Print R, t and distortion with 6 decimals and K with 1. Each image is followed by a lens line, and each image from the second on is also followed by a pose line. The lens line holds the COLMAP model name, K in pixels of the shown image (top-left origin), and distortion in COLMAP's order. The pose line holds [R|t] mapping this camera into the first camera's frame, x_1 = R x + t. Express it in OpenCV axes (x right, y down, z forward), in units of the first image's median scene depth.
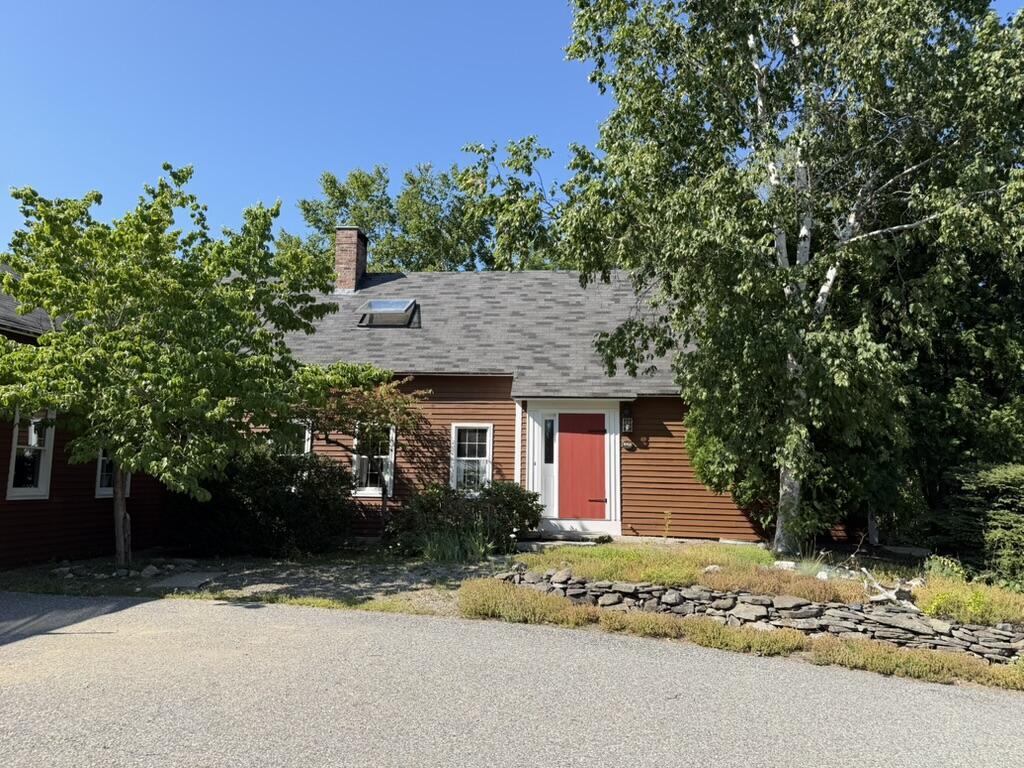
lens RADIAL K [[710.0, 0, 512.0], [0, 710.0, 384.0], [0, 0, 1]] dist [0.095167, -0.142398]
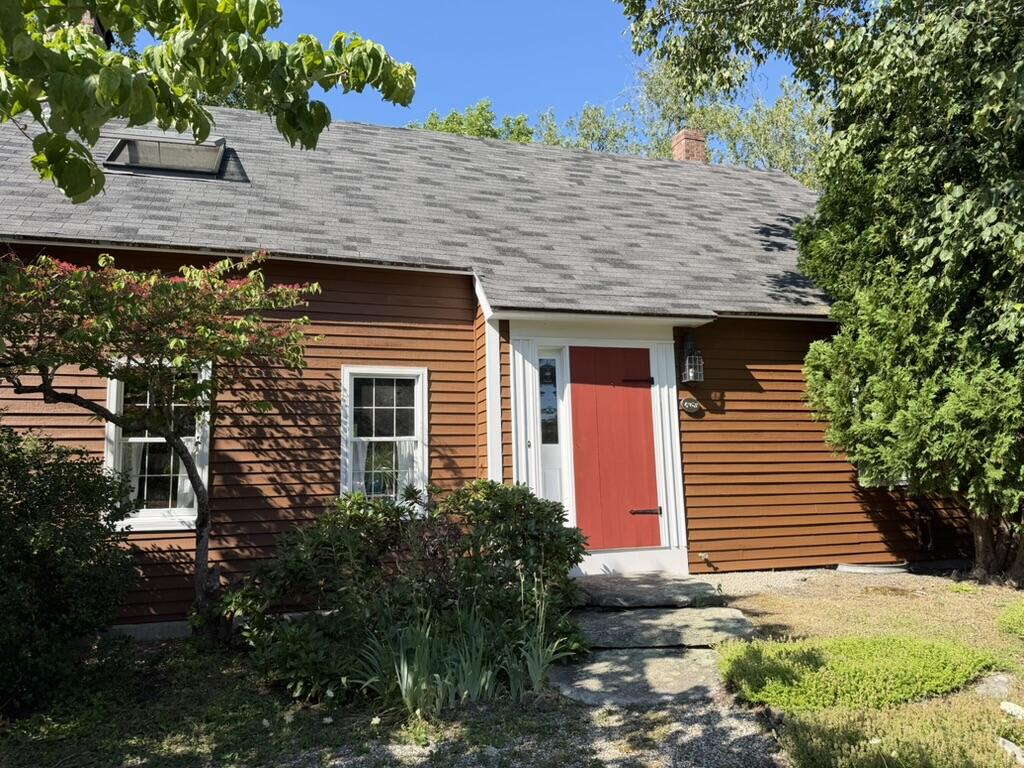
lens RADIAL K [[724.8, 0, 522.2], [0, 724.8, 384.5], [0, 0, 1]] dist [0.101091, -0.225041]
pose [[0.928601, 0.007222, 0.371008, -0.154242], [-0.011534, 0.999889, 0.009403, 0.061693], [-0.370899, -0.013010, 0.928582, 0.501768]]
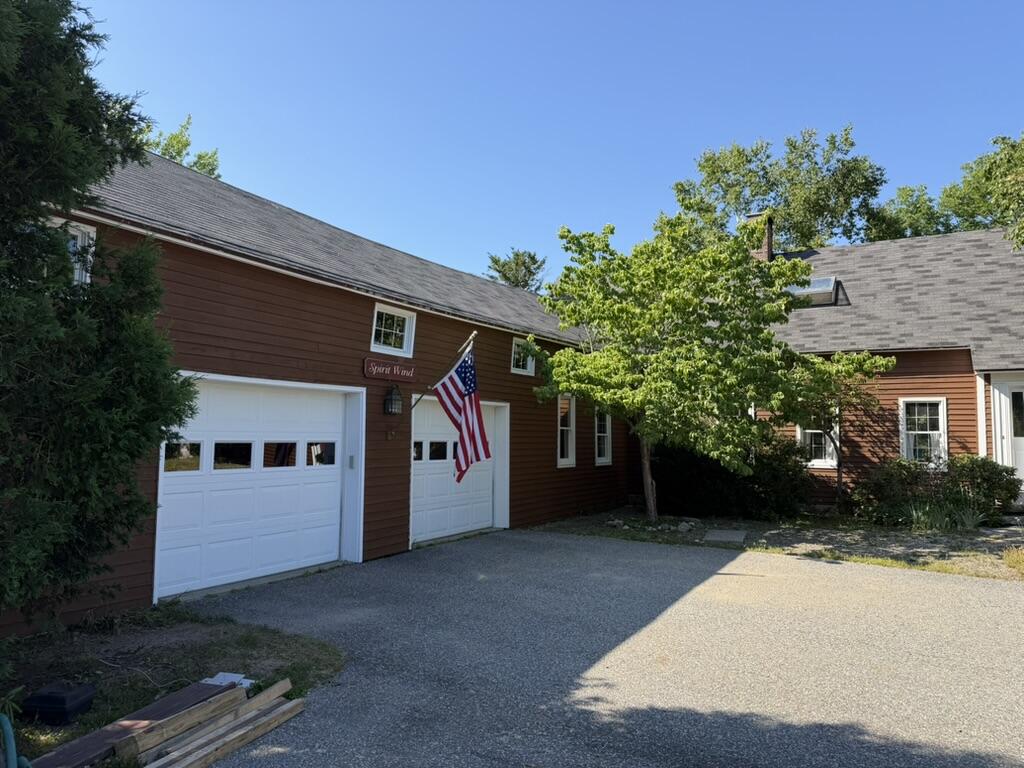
lens RADIAL K [[728.2, 0, 512.0], [0, 728.2, 384.0], [0, 0, 1]] dist [0.002938, -0.001406]
pose [[0.916481, -0.035218, -0.398524, -0.176947], [0.055812, 0.997632, 0.040188, -0.038018], [0.396165, -0.059074, 0.916277, -0.178620]]
